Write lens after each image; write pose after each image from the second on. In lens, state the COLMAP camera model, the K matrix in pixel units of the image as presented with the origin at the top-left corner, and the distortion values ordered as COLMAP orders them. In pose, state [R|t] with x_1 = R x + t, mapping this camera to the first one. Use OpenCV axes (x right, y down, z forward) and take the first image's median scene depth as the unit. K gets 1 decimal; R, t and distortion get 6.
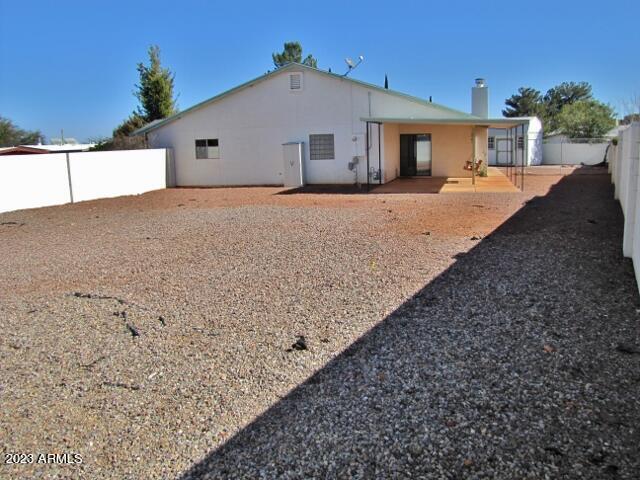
lens RADIAL K [[531.8, 0, 317.9], [0, 531.8, 246.4], [0, 0, 1]] dist [-0.132757, 0.004008]
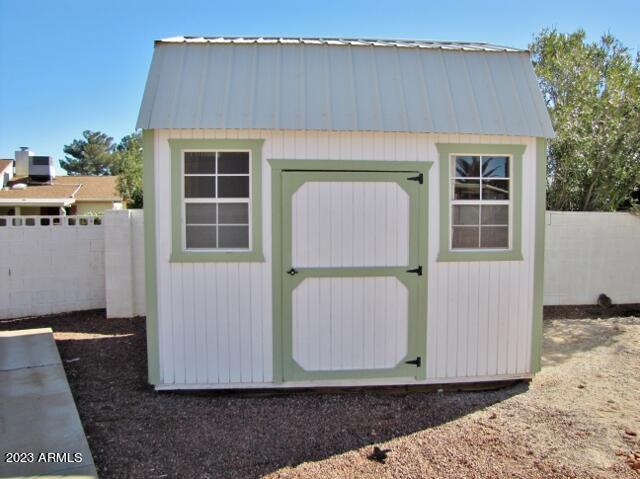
lens RADIAL K [[531.8, 0, 323.5], [0, 531.8, 239.1], [0, 0, 1]] dist [-0.132757, 0.004008]
pose [[0.672978, -0.009455, 0.739602, 0.403882], [0.111498, 0.989789, -0.088800, -0.273861], [-0.731210, 0.142224, 0.667161, 1.403259]]
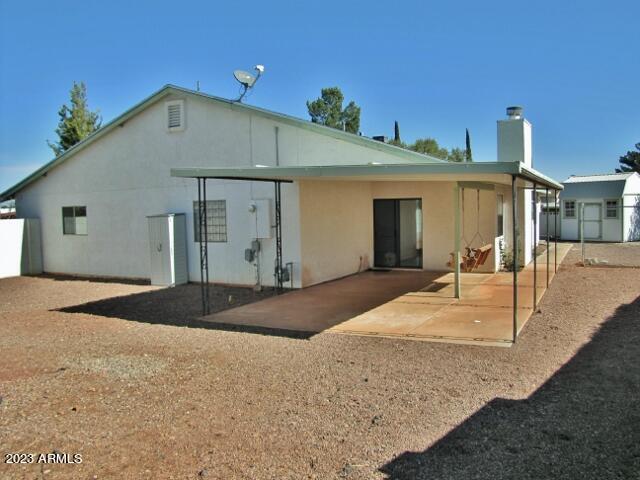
lens RADIAL K [[531.8, 0, 326.0], [0, 531.8, 236.5], [0, 0, 1]] dist [-0.132757, 0.004008]
pose [[0.979681, 0.018062, -0.199745, 0.225424], [-0.044083, 0.990973, -0.126605, -0.089180], [0.195655, 0.132838, 0.971634, 0.395747]]
